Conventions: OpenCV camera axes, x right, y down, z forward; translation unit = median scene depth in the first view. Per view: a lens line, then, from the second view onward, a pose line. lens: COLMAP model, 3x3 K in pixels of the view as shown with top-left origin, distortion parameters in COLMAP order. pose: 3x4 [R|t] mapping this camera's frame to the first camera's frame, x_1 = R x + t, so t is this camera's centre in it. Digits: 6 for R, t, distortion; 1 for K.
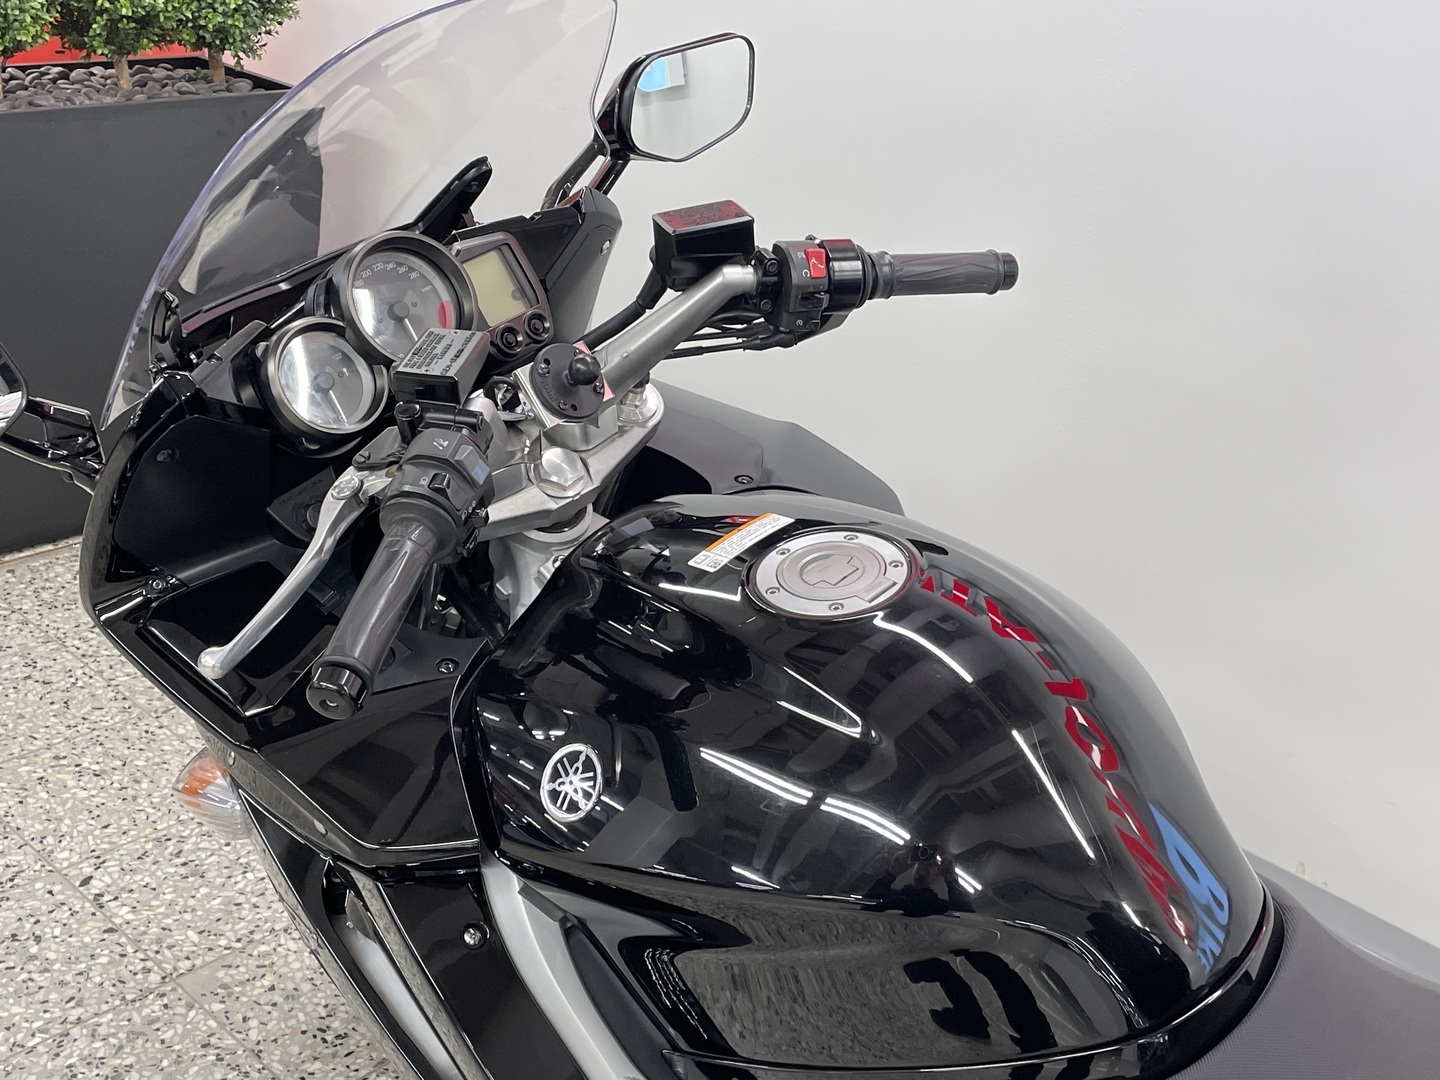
lens RADIAL K [[1699.3, 0, 739.3], [0, 1699.3, 545.6], [0, 0, 1]] dist [0.079694, -0.096204]
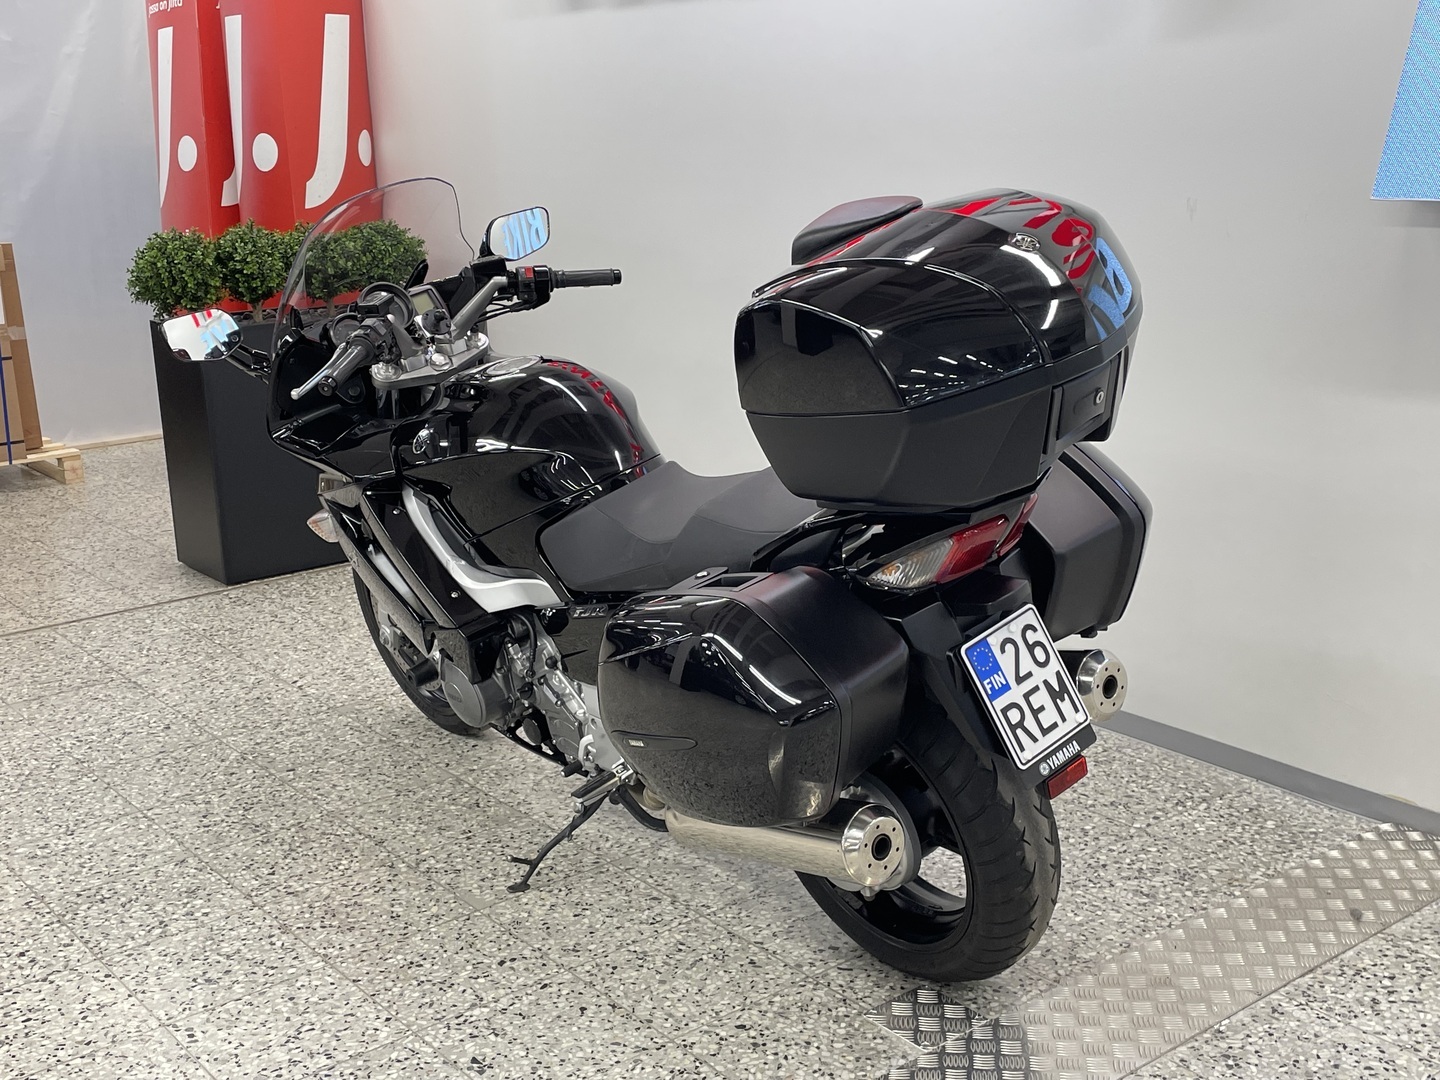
lens RADIAL K [[1699.3, 0, 739.3], [0, 1699.3, 545.6], [0, 0, 1]] dist [0.079694, -0.096204]
pose [[0.985601, -0.078168, -0.149938, 0.675333], [0.050082, 0.981894, -0.182689, 0.691586], [0.161503, 0.172550, 0.971670, -1.328635]]
